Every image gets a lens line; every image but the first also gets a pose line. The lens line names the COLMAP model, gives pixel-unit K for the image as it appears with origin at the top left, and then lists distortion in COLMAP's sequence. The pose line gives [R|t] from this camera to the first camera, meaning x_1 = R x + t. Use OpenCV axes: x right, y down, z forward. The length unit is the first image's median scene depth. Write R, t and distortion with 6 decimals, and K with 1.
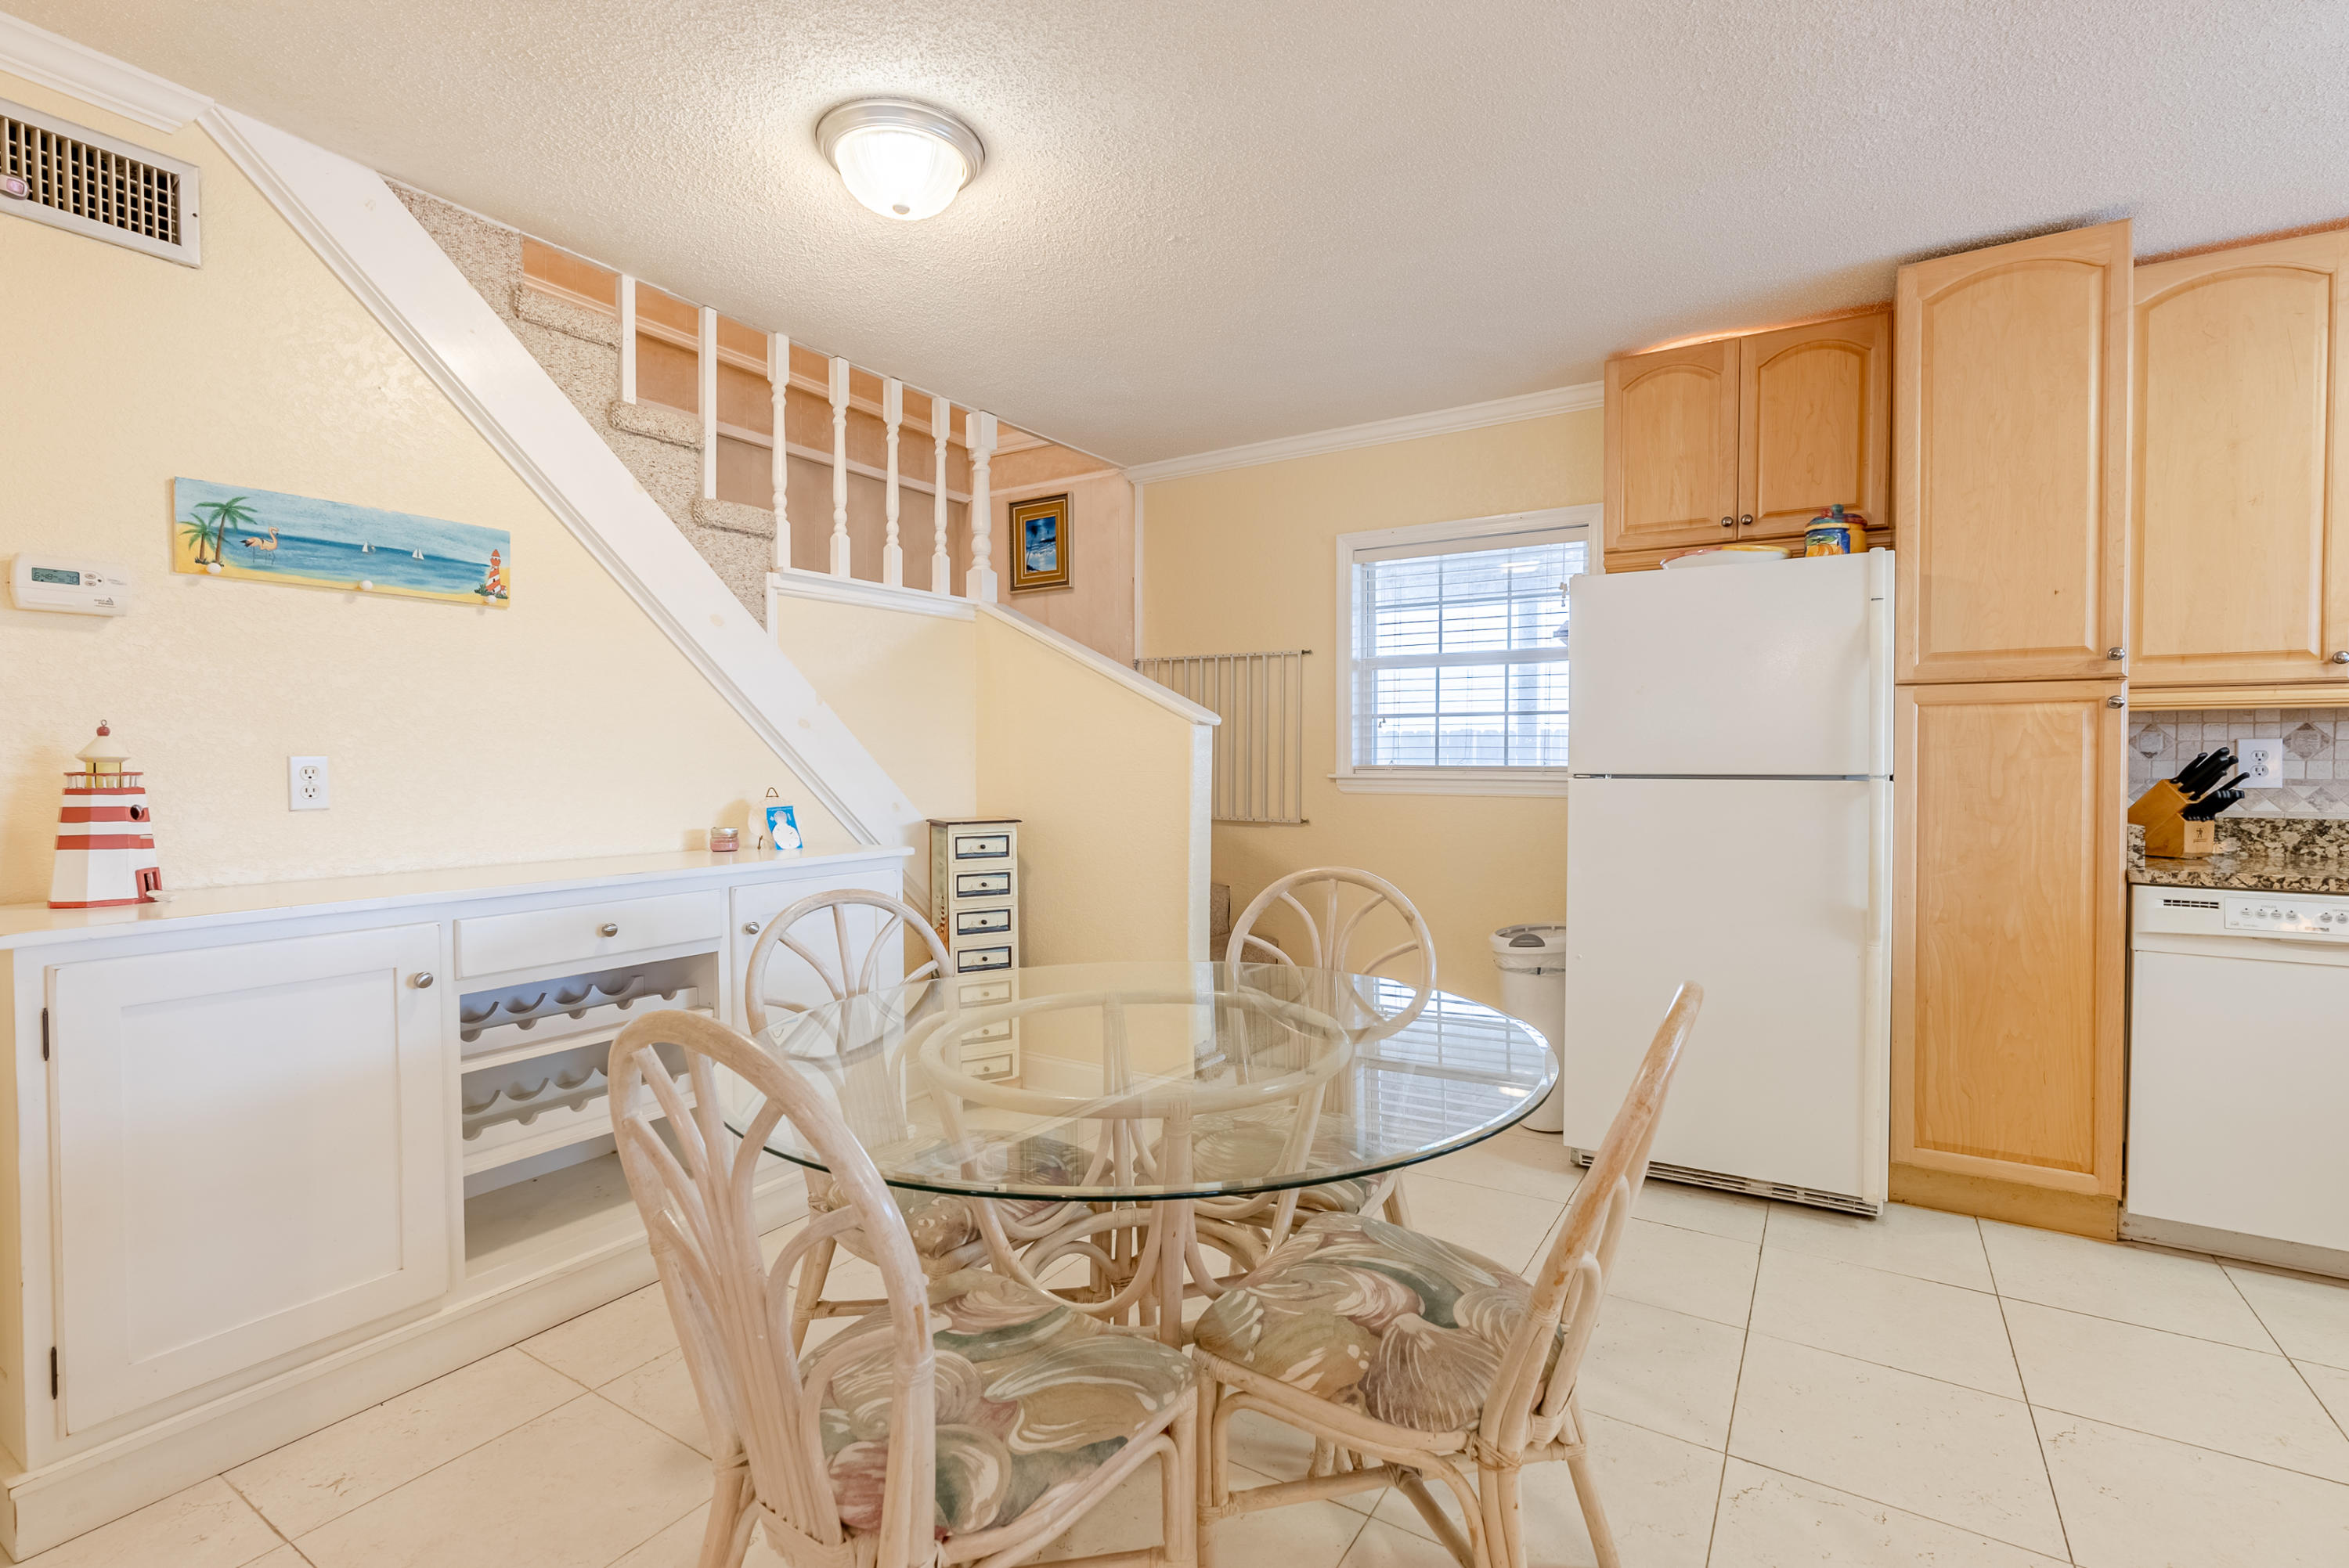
lens RADIAL K [[1062.8, 0, 1174.5], [0, 1062.8, 784.0], [0, 0, 1]] dist [-0.010524, 0.000620]
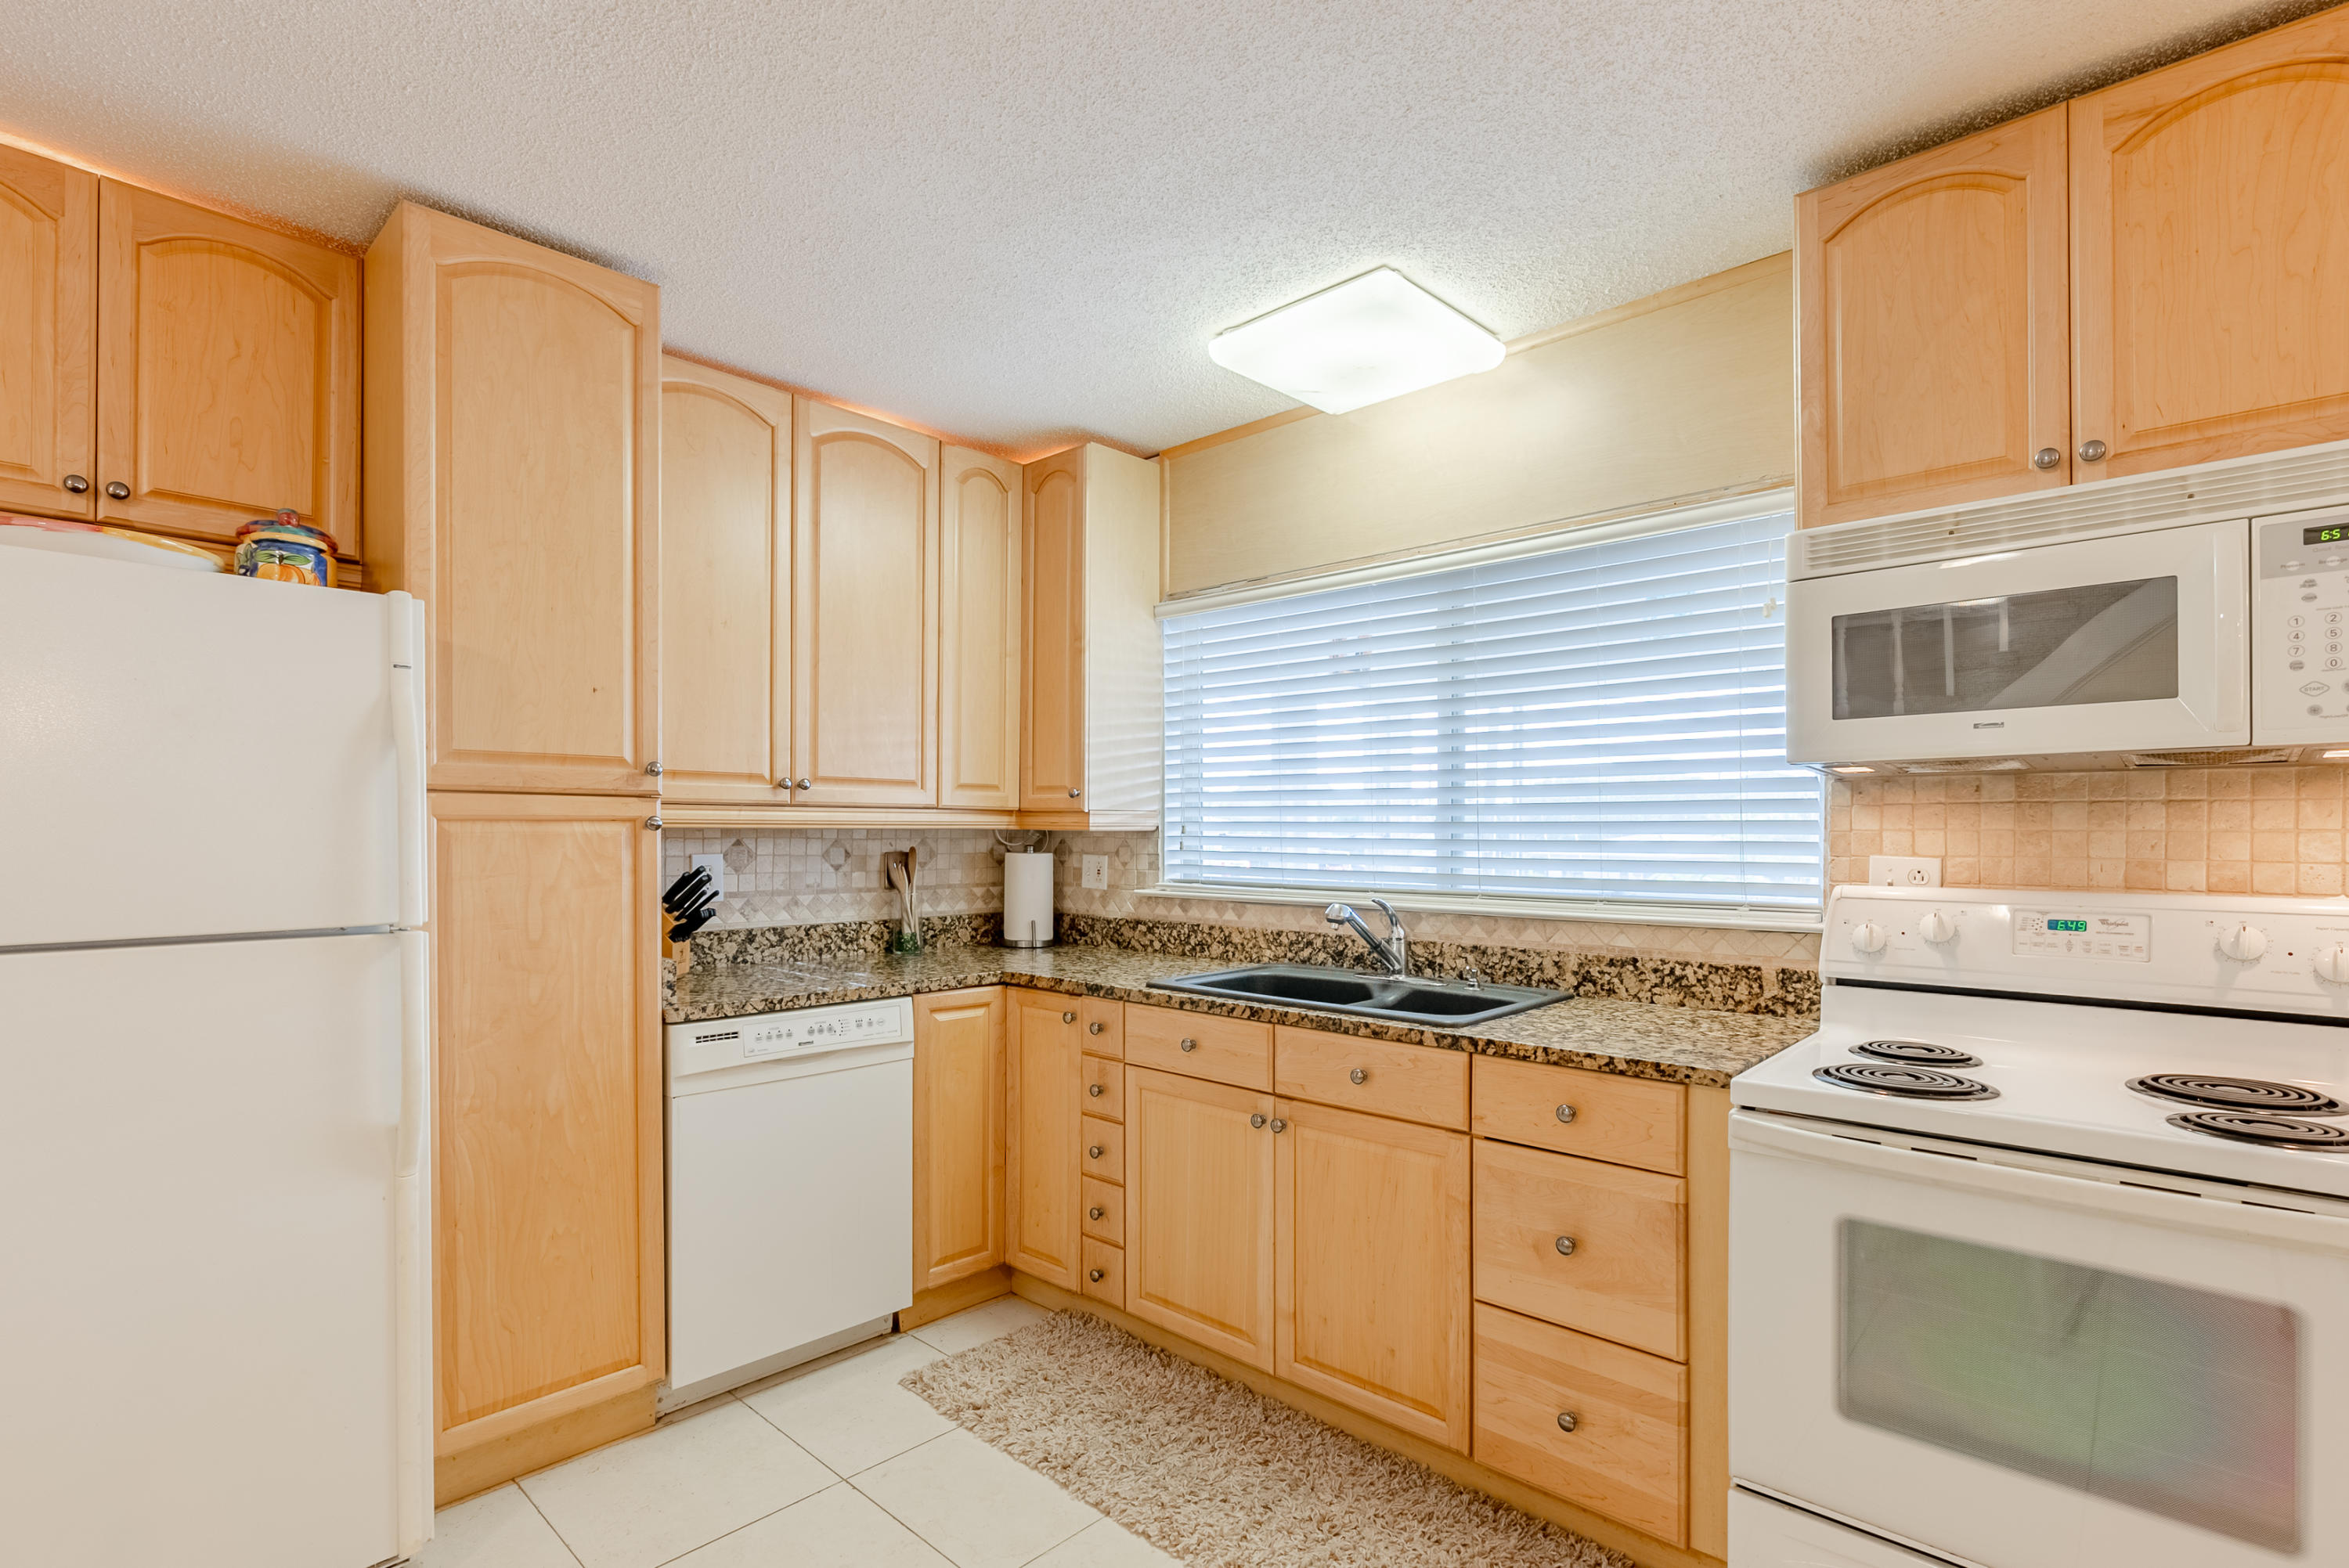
lens RADIAL K [[1115.0, 0, 1178.6], [0, 1115.0, 837.8], [0, 0, 1]] dist [-0.004732, 0.000003]
pose [[0.188214, -0.002554, 0.982125, 0.052043], [0.018593, 0.999827, -0.000963, -0.053216], [-0.981952, 0.018442, 0.188229, 0.369043]]
